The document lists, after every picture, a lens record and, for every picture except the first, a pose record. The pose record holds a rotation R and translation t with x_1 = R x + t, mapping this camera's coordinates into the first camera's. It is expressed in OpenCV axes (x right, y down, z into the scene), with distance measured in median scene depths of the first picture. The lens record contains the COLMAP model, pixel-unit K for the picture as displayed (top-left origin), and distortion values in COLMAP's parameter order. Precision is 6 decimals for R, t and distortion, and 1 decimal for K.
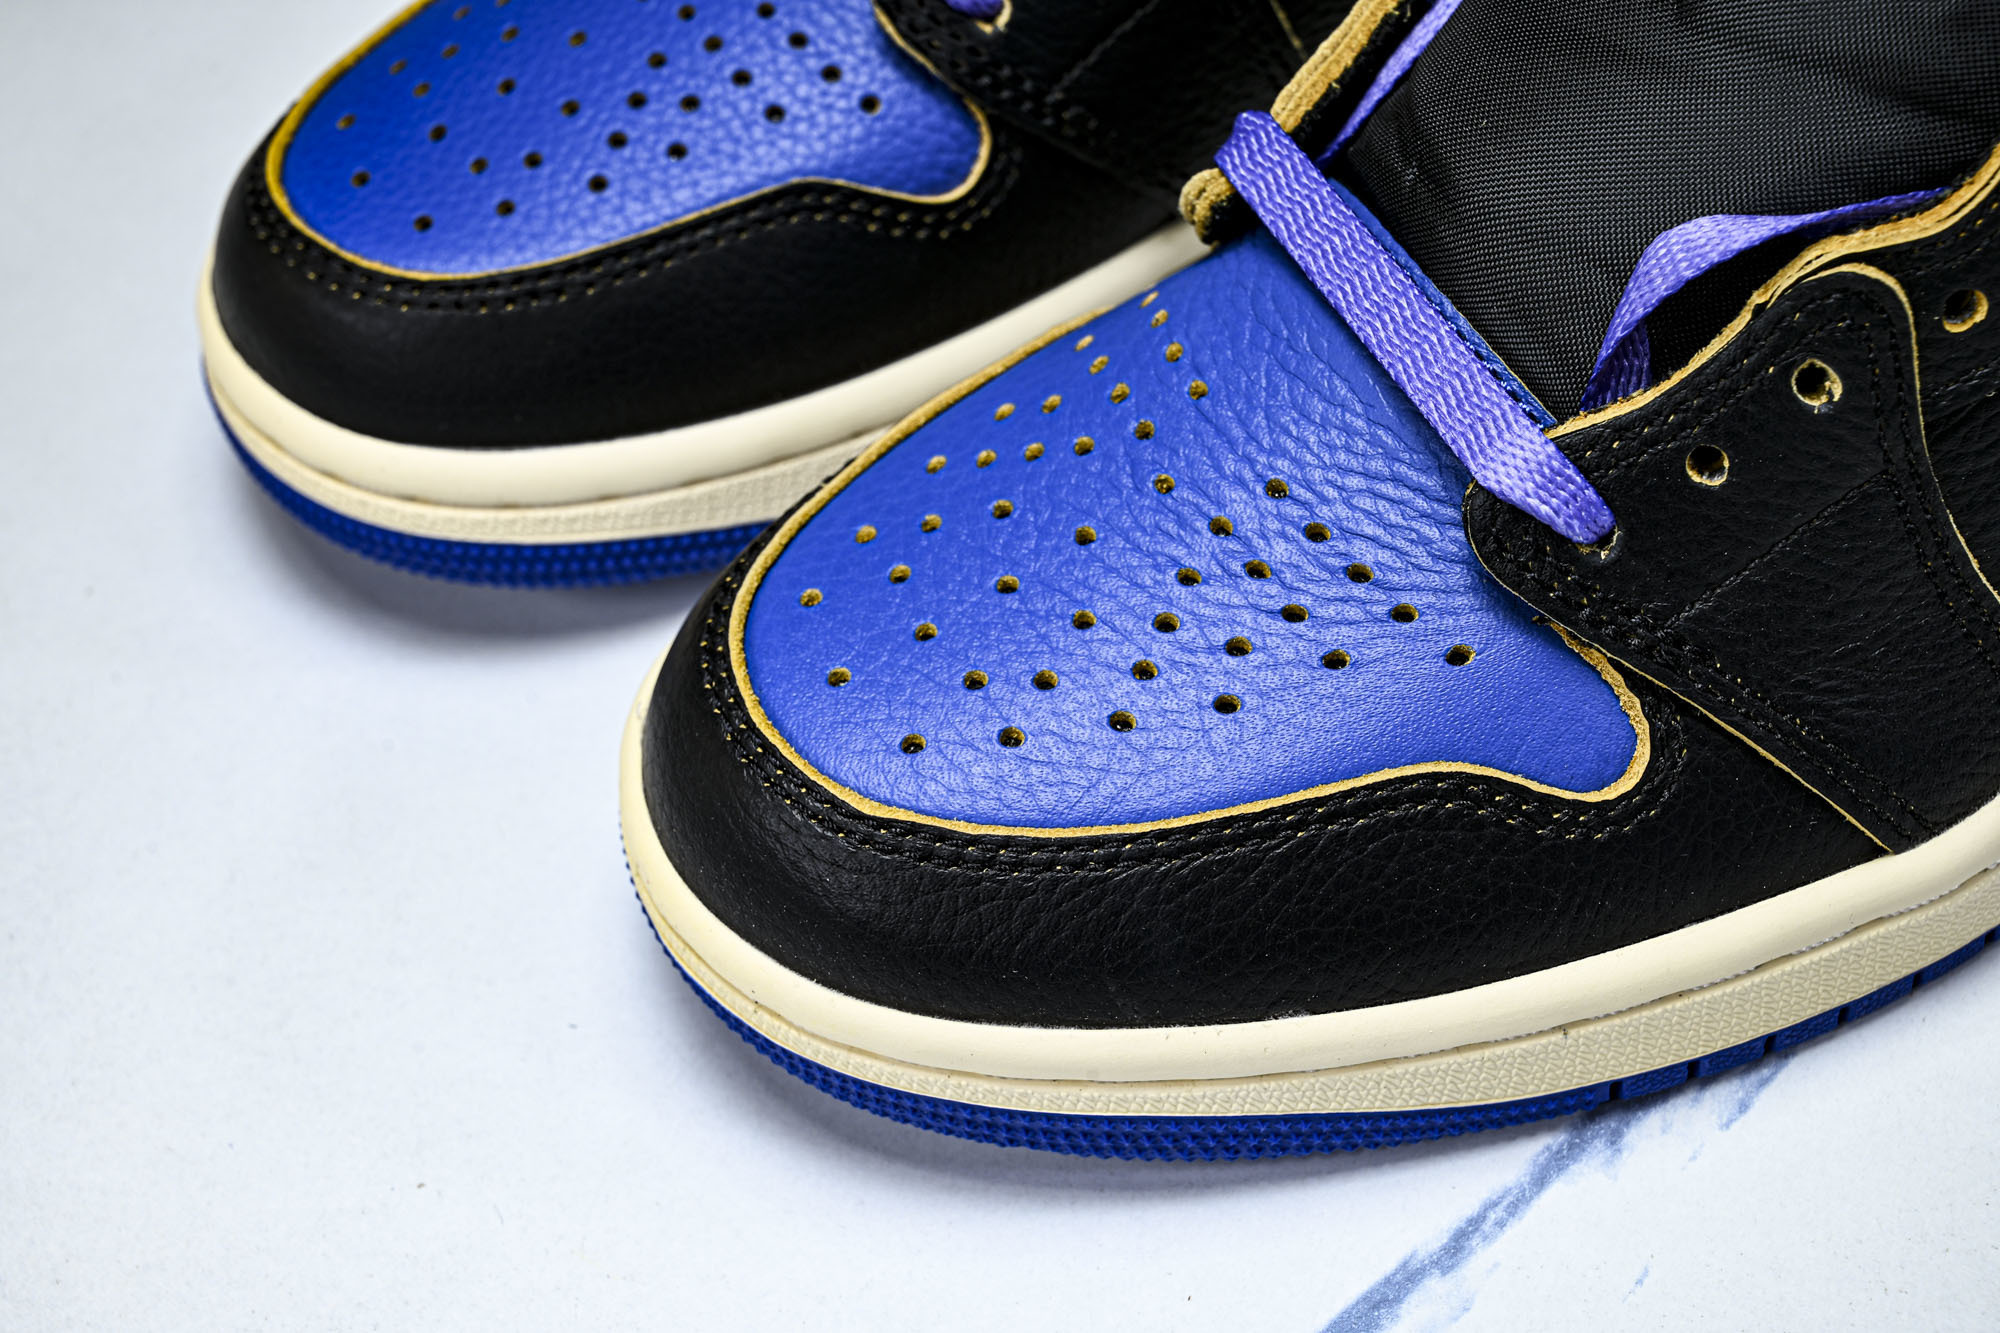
lens RADIAL K [[3978.1, 0, 1010.9], [0, 3978.1, 670.0], [0, 0, 1]] dist [0.000705, 0.000000]
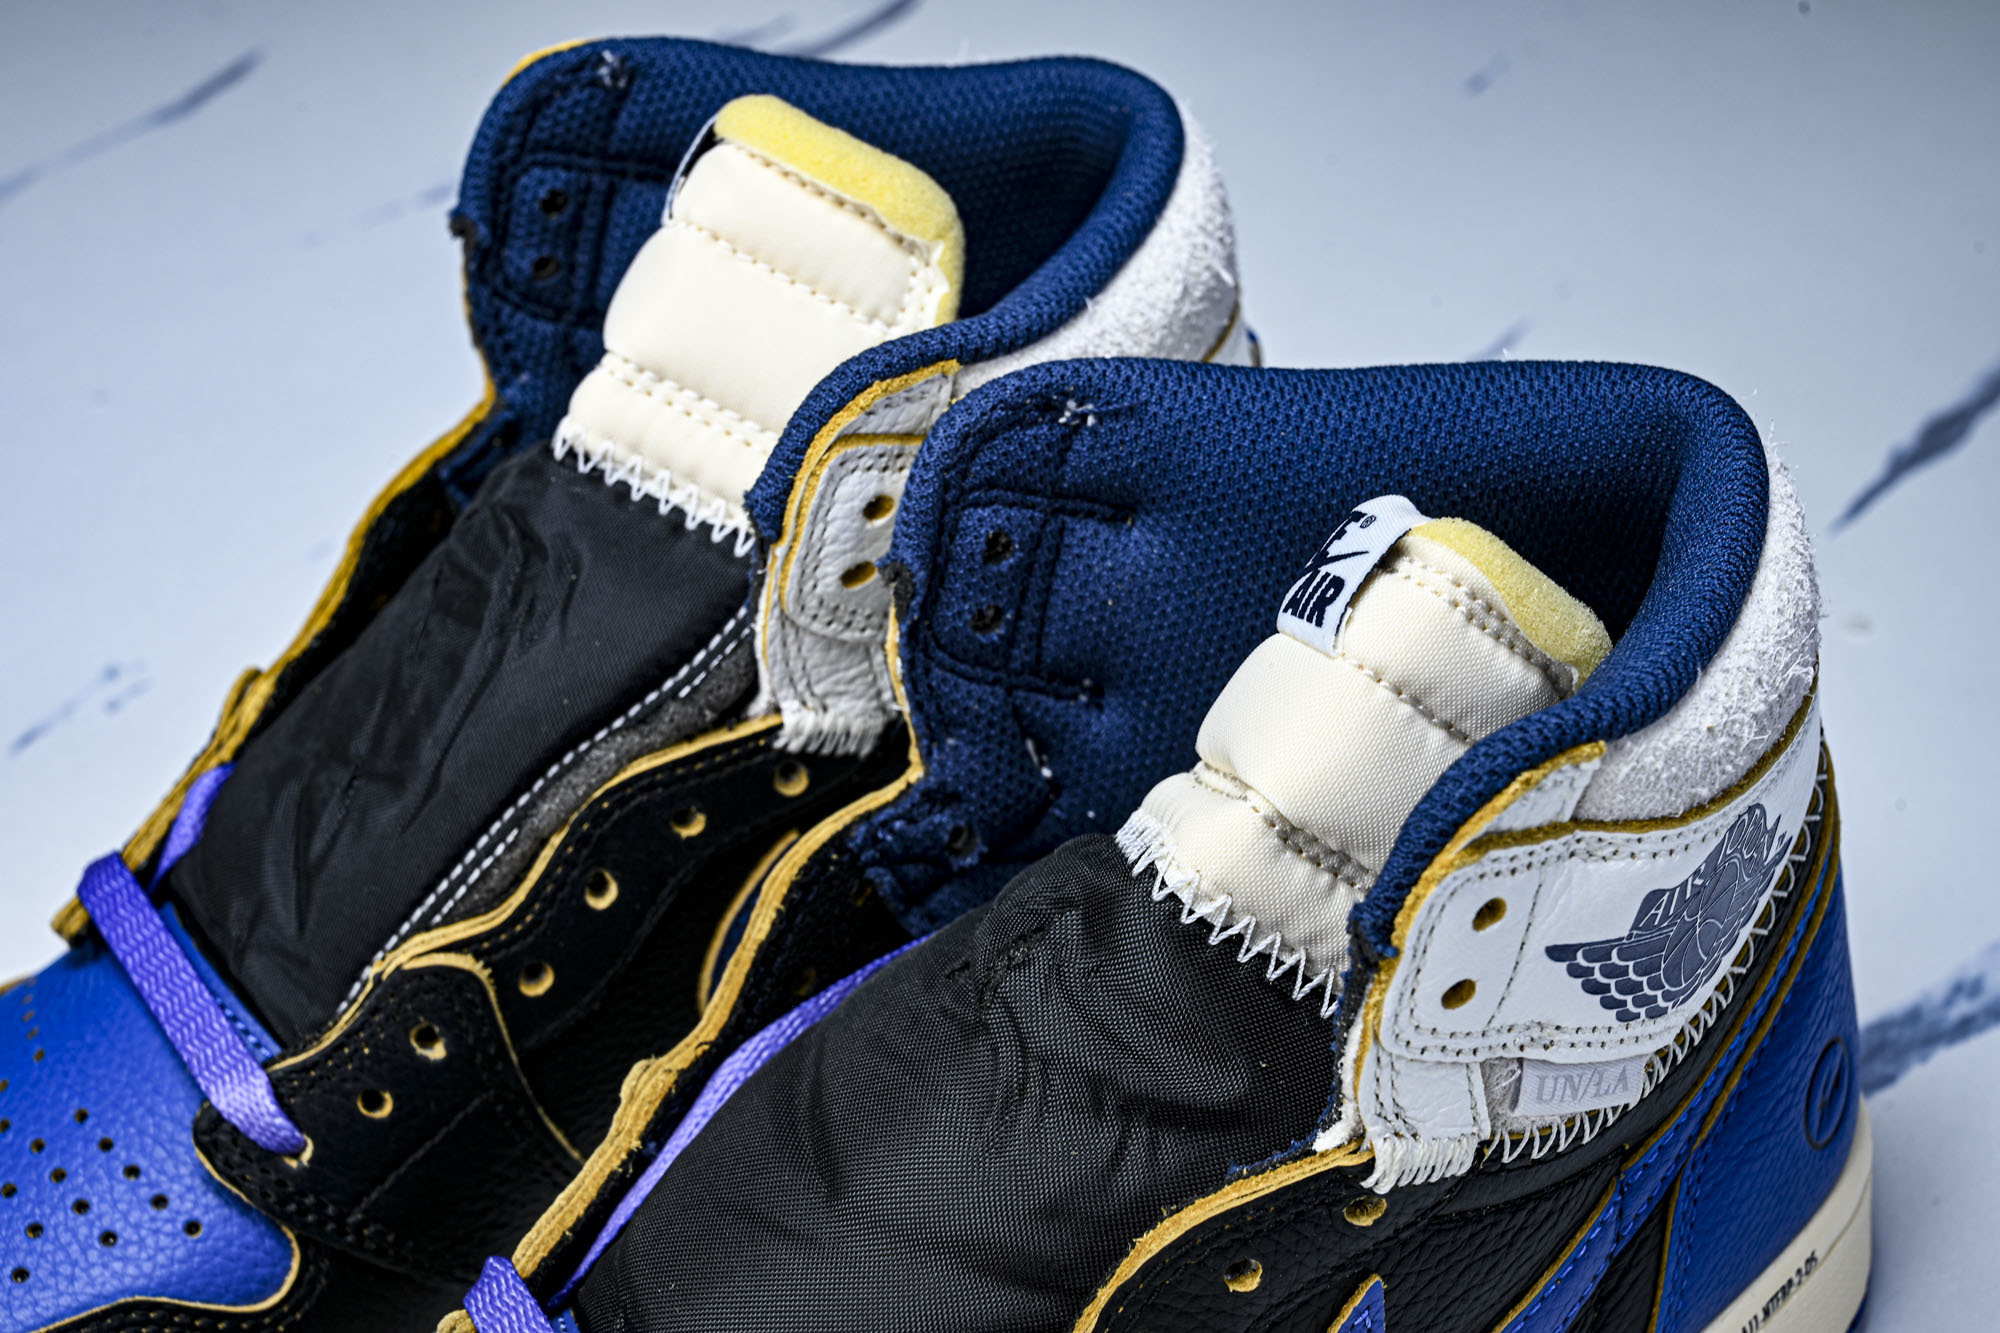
lens RADIAL K [[3652.1, 0, 1006.7], [0, 3652.1, 667.4], [0, 0, 1]] dist [0.011697, 0.000000]
pose [[0.995868, -0.009988, 0.090266, 0.119634], [0.026456, 0.982732, -0.183136, -0.114967], [-0.086878, 0.184767, 0.978935, -0.101371]]
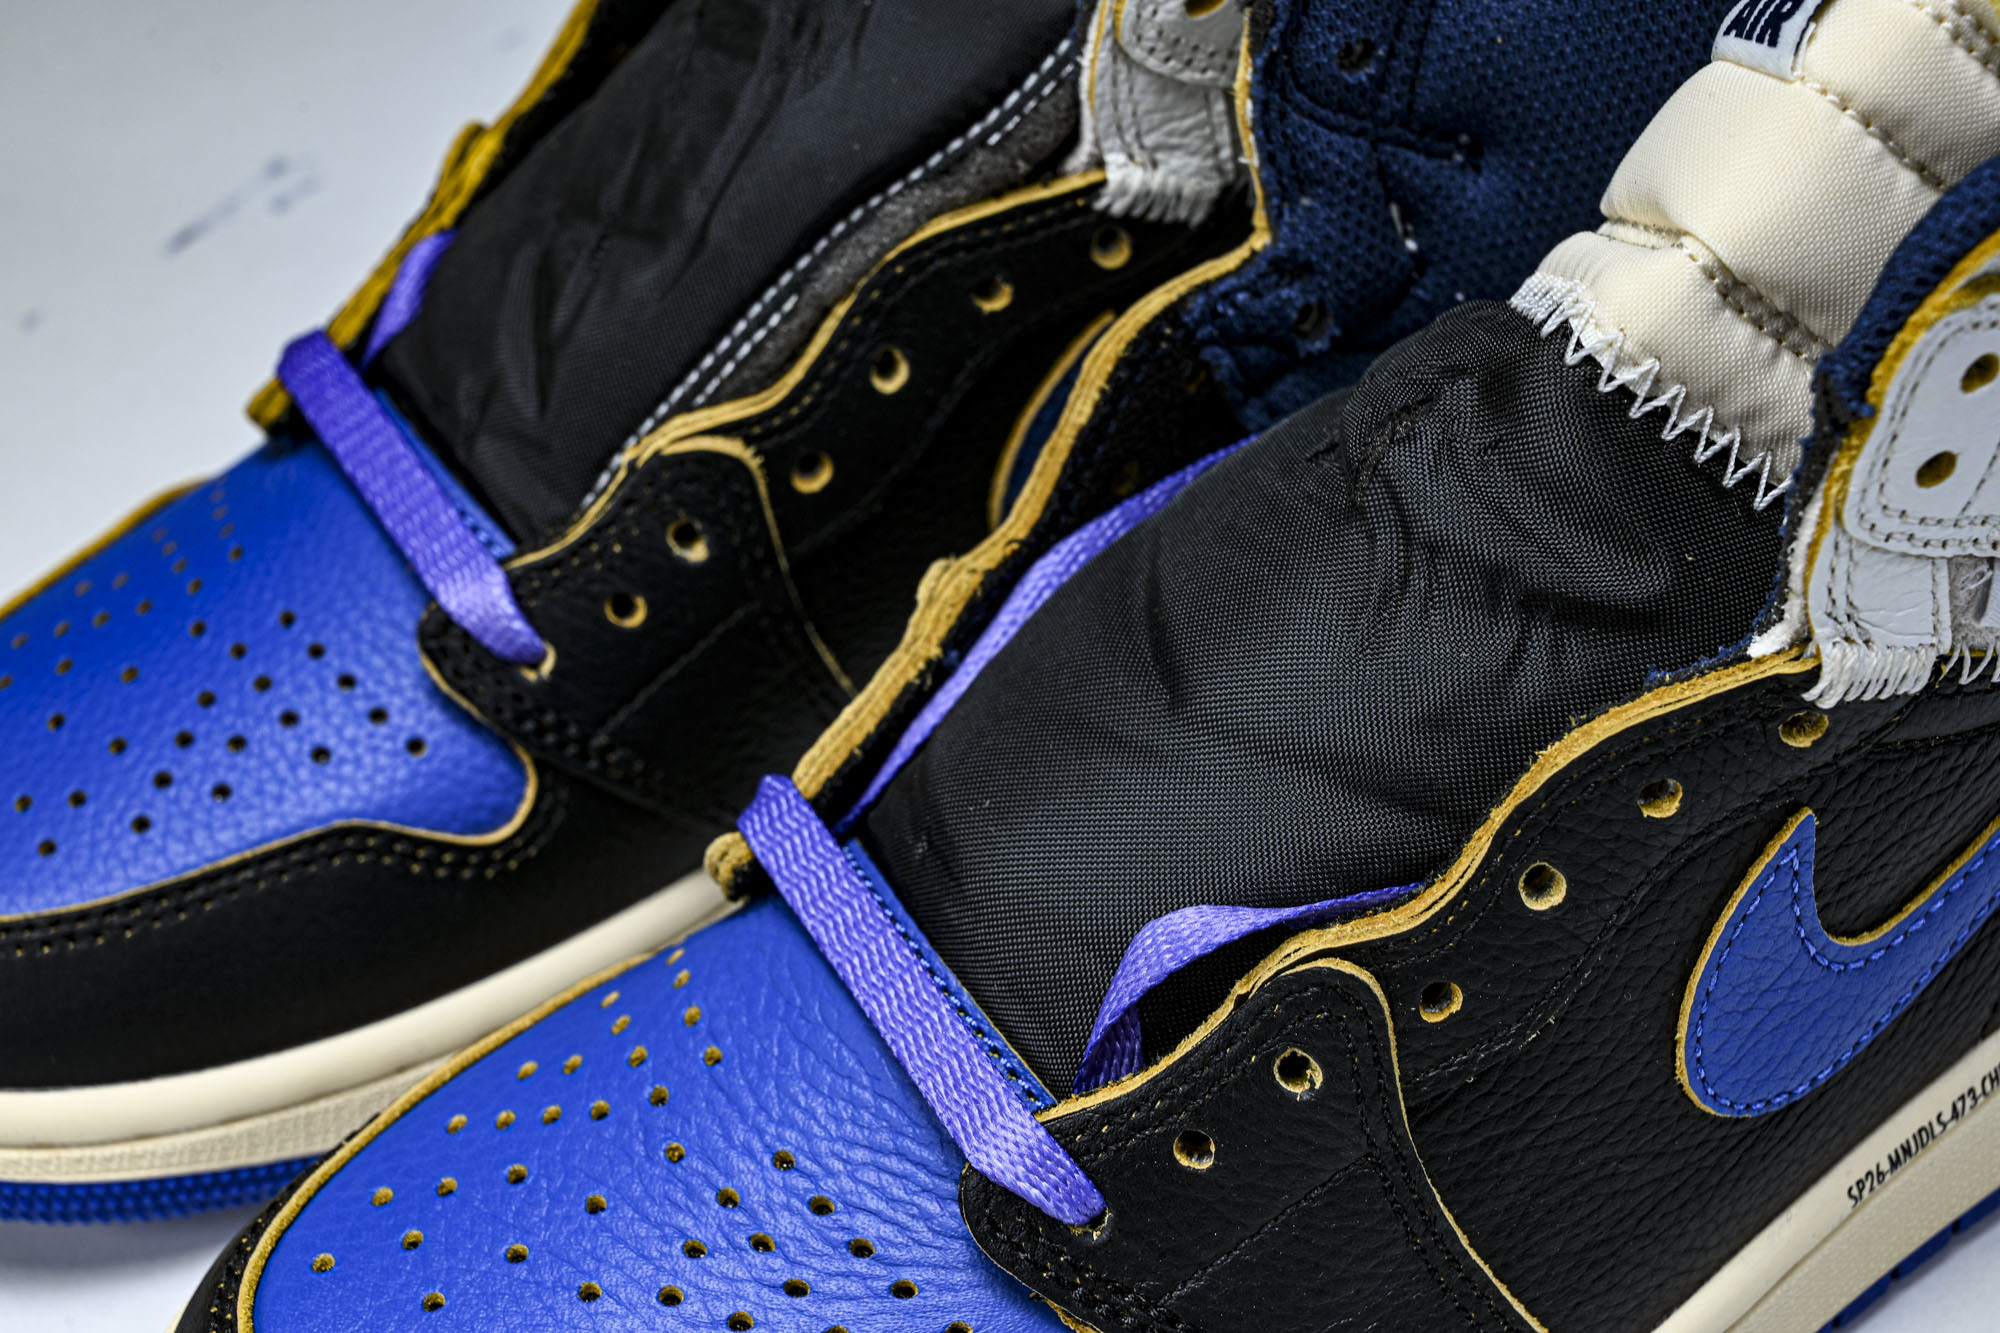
lens RADIAL K [[4100.9, 0, 1005.3], [0, 4100.9, 669.6], [0, 0, 1]] dist [0.016510, 0.000000]
pose [[0.998444, 0.009287, 0.054981, 0.064136], [-0.003615, 0.994740, -0.102367, -0.062701], [-0.055642, 0.102009, 0.993226, -0.052732]]
